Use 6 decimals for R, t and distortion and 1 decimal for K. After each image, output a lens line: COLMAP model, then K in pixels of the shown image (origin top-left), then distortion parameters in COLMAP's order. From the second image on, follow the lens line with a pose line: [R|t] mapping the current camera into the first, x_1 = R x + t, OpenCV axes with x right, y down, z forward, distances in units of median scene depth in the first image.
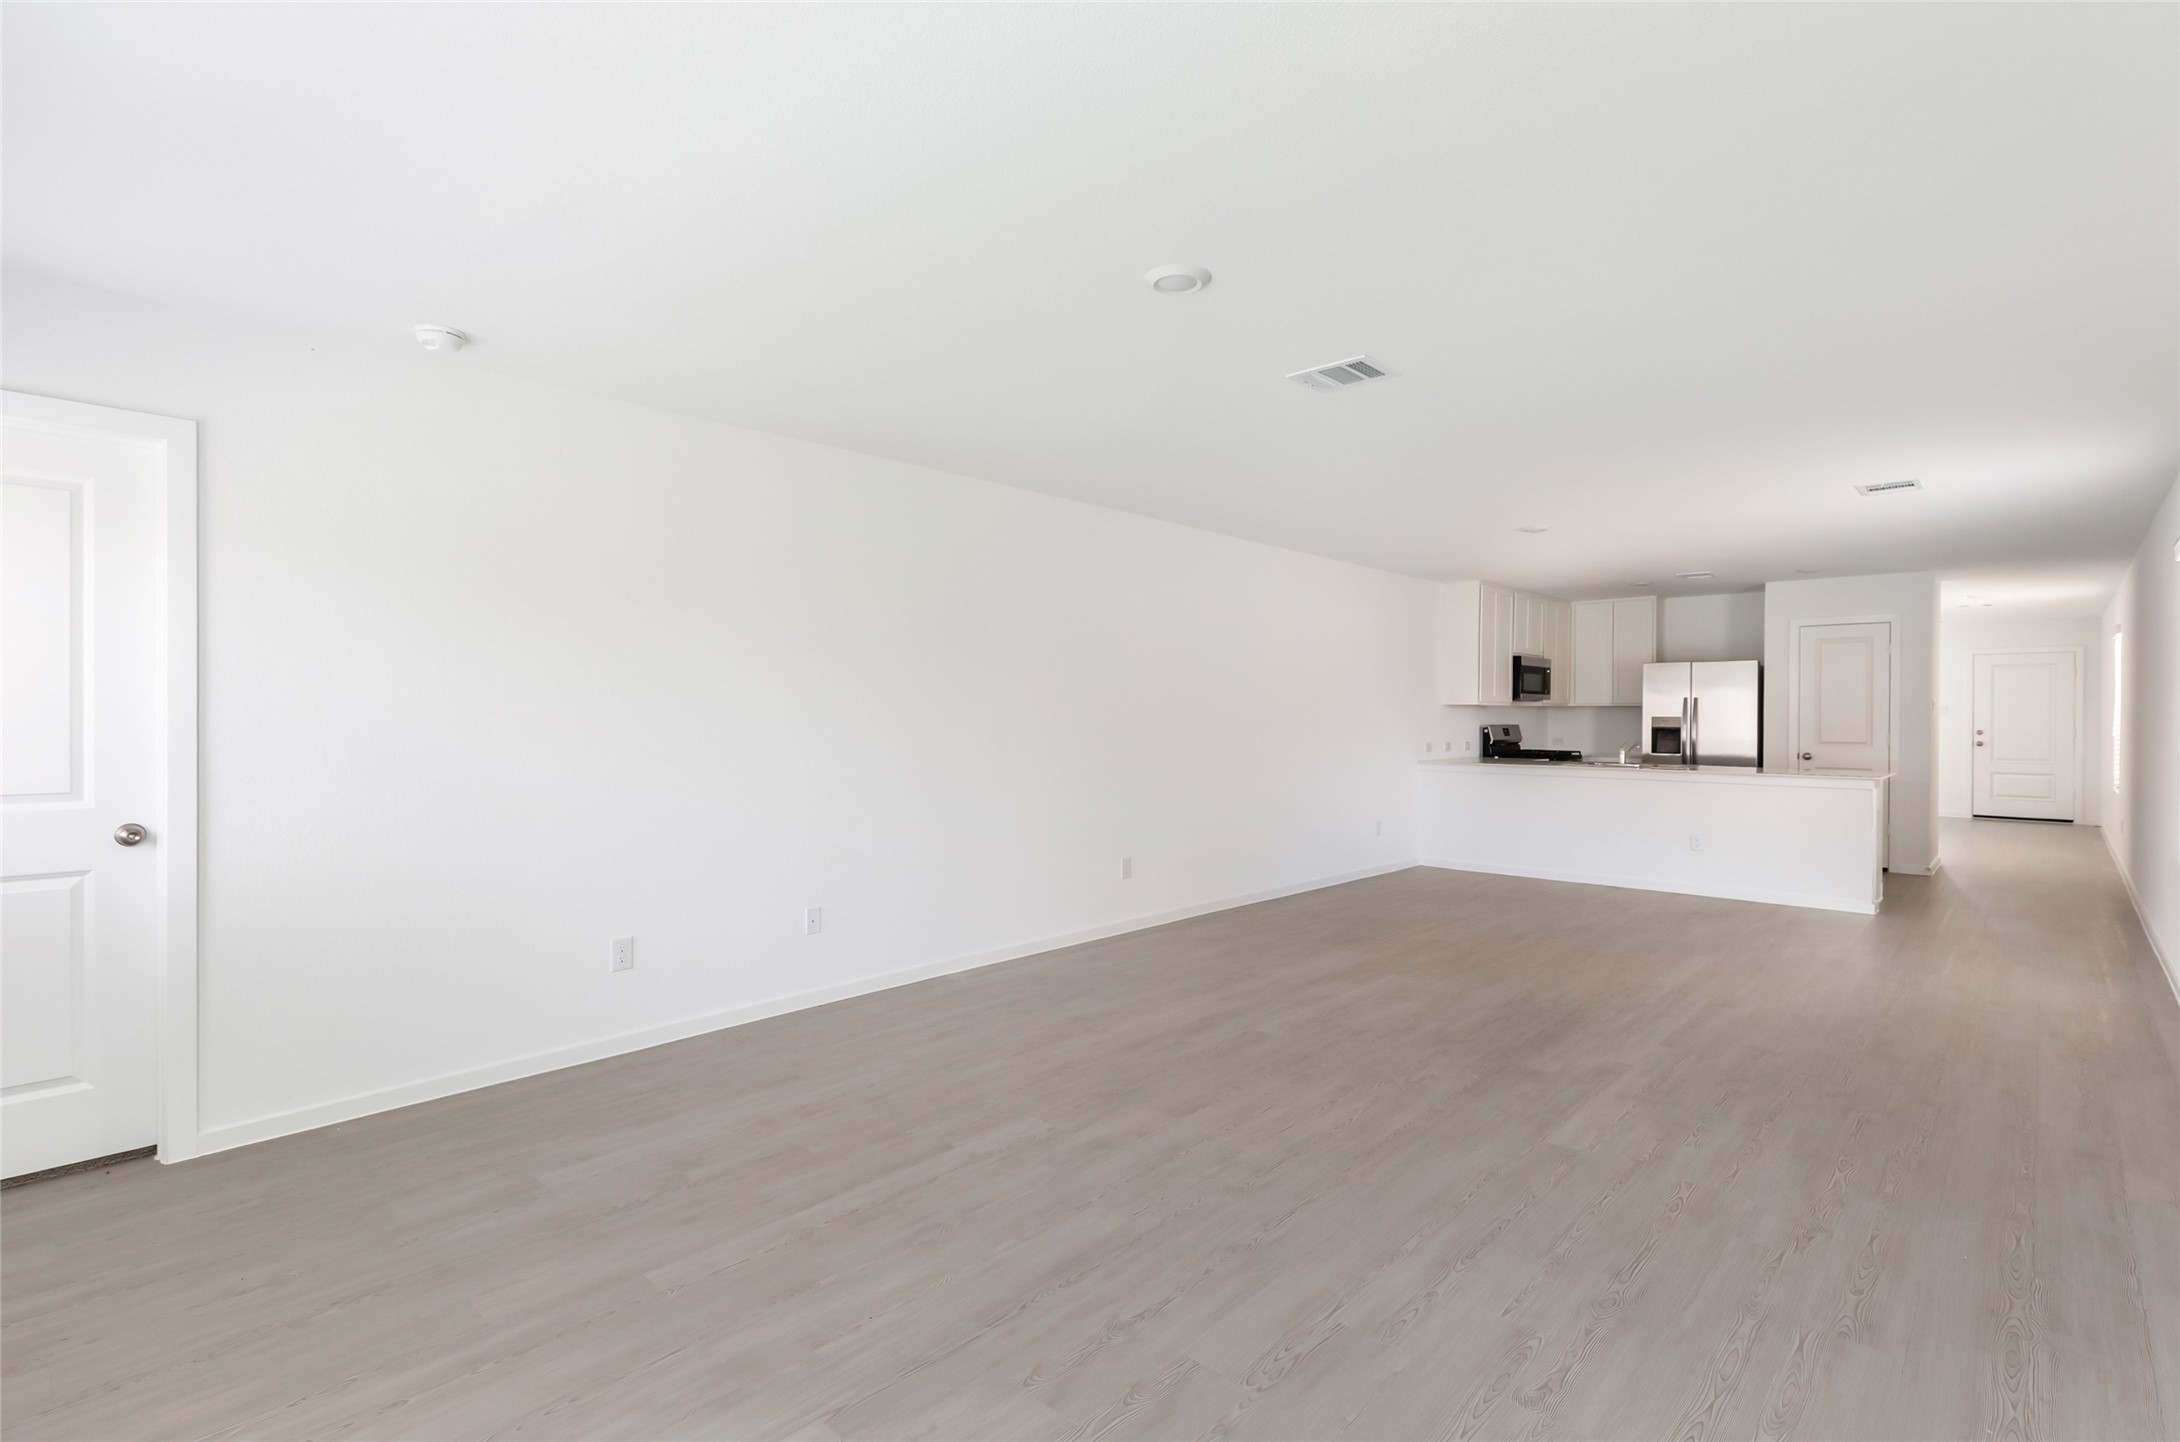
lens RADIAL K [[1008.3, 0, 1090.2], [0, 1008.3, 726.4], [0, 0, 1]] dist [-0.001999, -0.003191]
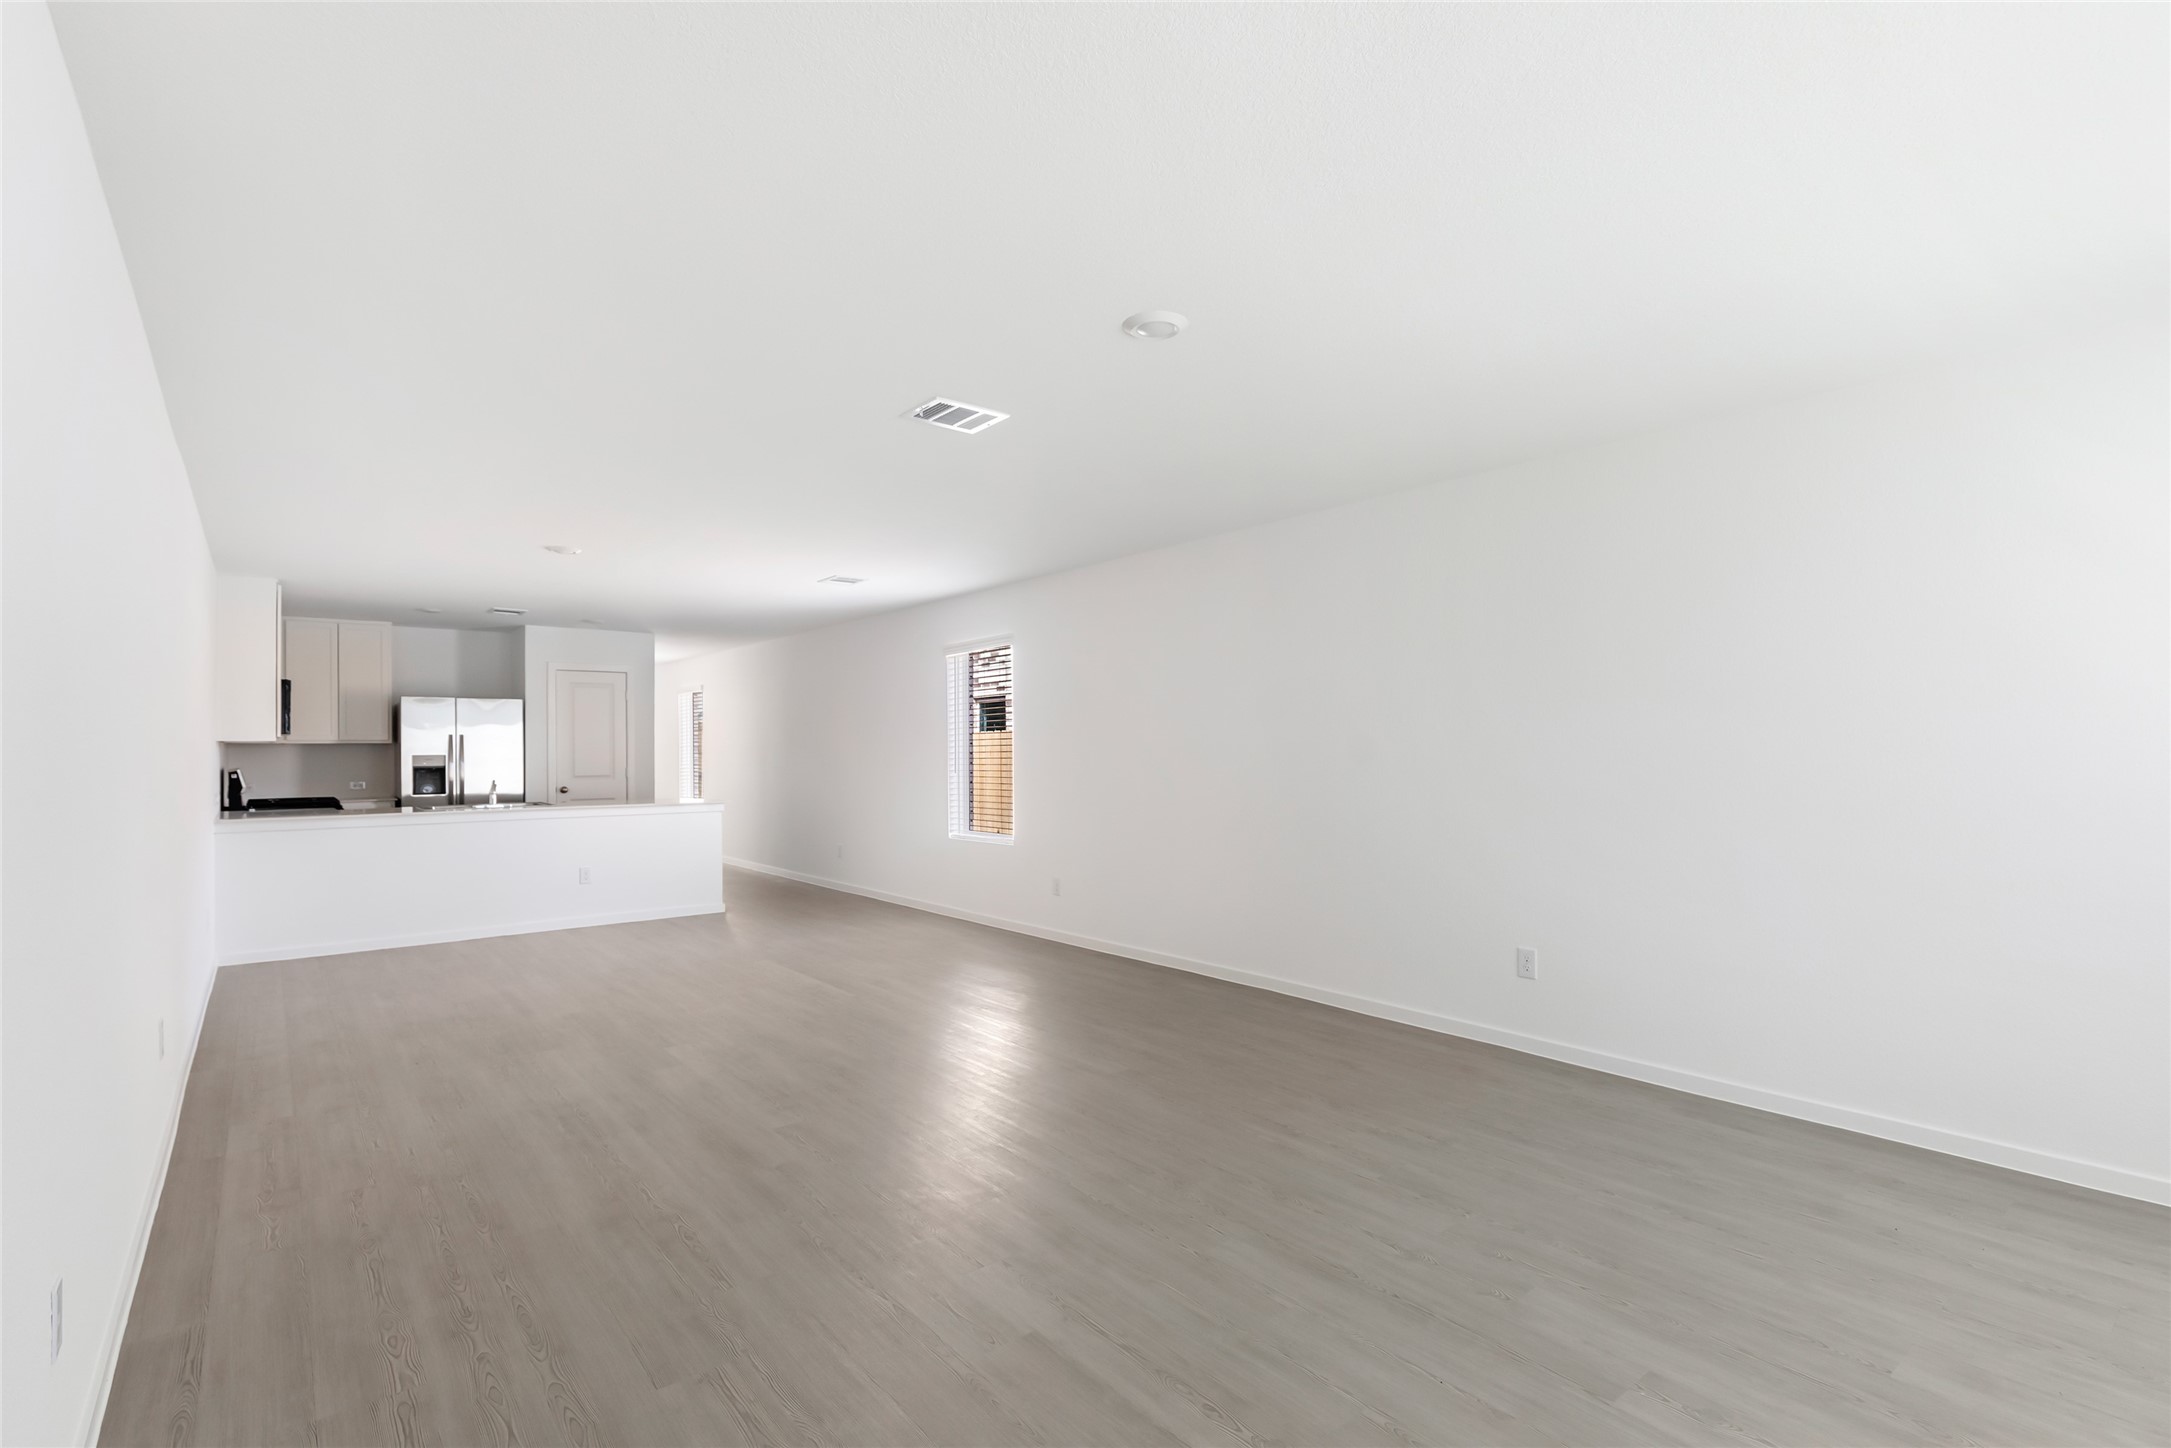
lens RADIAL K [[1004.2, 0, 1101.3], [0, 1004.2, 741.6], [0, 0, 1]] dist [-0.001999, -0.003191]
pose [[0.148656, 0.002161, 0.988887, -0.258795], [0.021930, 0.999744, -0.005482, -0.003388], [-0.988646, 0.022502, 0.148570, 0.251330]]
